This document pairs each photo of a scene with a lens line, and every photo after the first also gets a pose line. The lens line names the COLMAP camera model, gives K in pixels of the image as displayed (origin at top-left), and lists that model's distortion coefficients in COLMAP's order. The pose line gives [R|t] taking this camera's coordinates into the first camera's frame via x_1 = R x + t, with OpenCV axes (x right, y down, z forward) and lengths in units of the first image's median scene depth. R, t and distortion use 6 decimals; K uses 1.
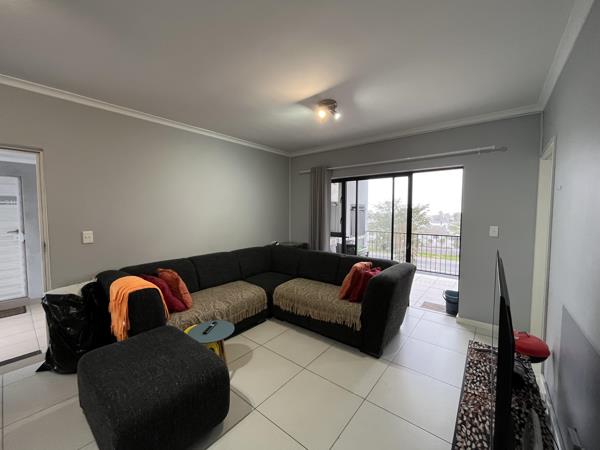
lens RADIAL K [[242.0, 0, 299.2], [0, 242.0, 222.8], [0, 0, 1]] dist [-0.003634, -0.000594]
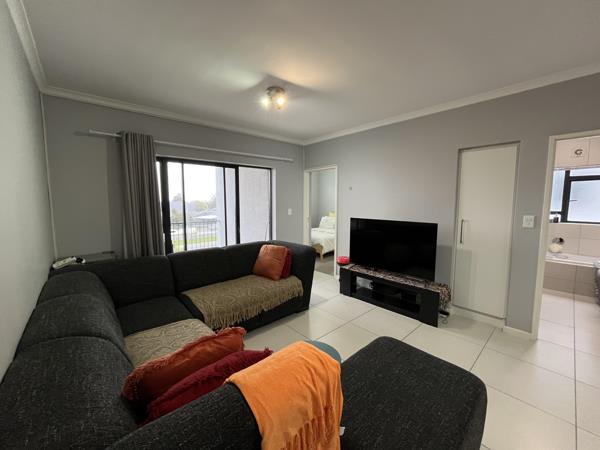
lens RADIAL K [[242.0, 0, 299.2], [0, 242.0, 222.8], [0, 0, 1]] dist [-0.003634, -0.000594]
pose [[0.169615, -0.094570, 0.980962, -0.630451], [0.047809, 0.995003, 0.087657, -0.025017], [-0.984350, 0.032031, 0.173289, 0.524158]]
